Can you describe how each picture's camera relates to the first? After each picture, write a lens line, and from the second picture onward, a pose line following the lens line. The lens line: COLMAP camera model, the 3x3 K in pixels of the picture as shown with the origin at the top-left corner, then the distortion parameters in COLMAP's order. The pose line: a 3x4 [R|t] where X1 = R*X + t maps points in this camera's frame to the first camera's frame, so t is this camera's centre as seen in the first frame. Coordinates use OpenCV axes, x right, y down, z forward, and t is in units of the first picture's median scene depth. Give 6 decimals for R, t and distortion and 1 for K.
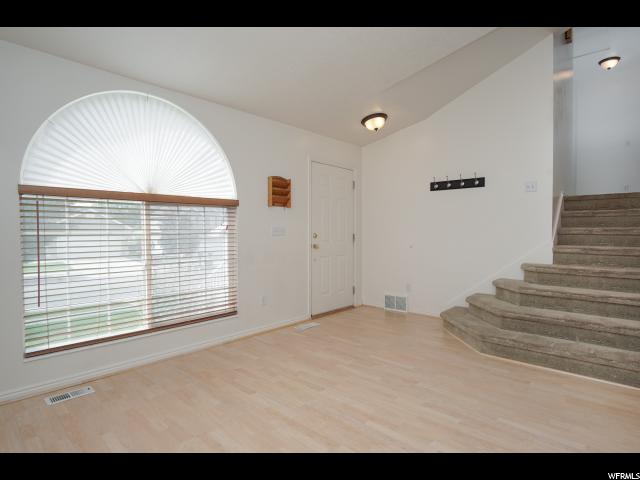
lens RADIAL K [[343.8, 0, 316.2], [0, 343.8, 239.5], [0, 0, 1]] dist [-0.025525, 0.000861]
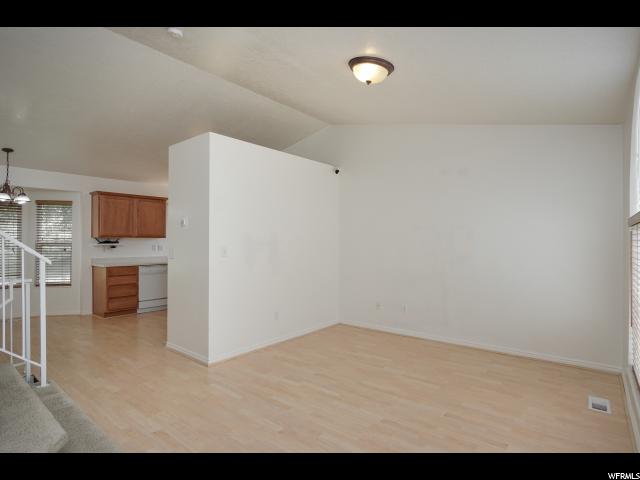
lens RADIAL K [[343.8, 0, 316.2], [0, 343.8, 239.5], [0, 0, 1]] dist [-0.025525, 0.000861]
pose [[-0.998525, 0.000236, -0.054302, 0.178384], [-0.000868, 0.999793, 0.020307, -0.070463], [0.054296, 0.020324, -0.998318, 1.333030]]
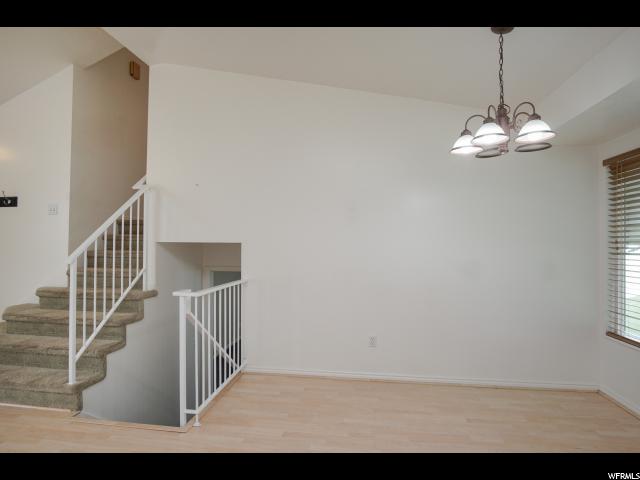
lens RADIAL K [[343.8, 0, 316.2], [0, 343.8, 239.5], [0, 0, 1]] dist [-0.025525, 0.000861]
pose [[0.833564, 0.012067, 0.552290, 0.745151], [0.012727, 0.999077, -0.041036, -0.017425], [-0.552276, 0.041235, 0.832641, -0.252390]]
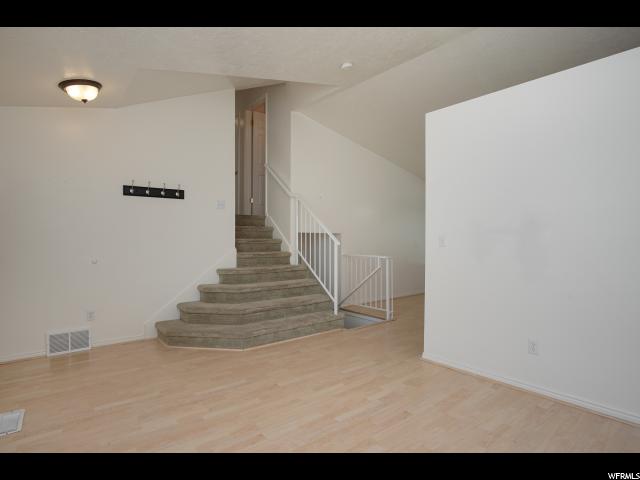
lens RADIAL K [[343.8, 0, 316.2], [0, 343.8, 239.5], [0, 0, 1]] dist [-0.025525, 0.000861]
pose [[0.147038, -0.002781, 0.989127, -0.534306], [0.020501, 0.999790, -0.000237, -0.026369], [-0.988918, 0.020313, 0.147064, 0.501794]]
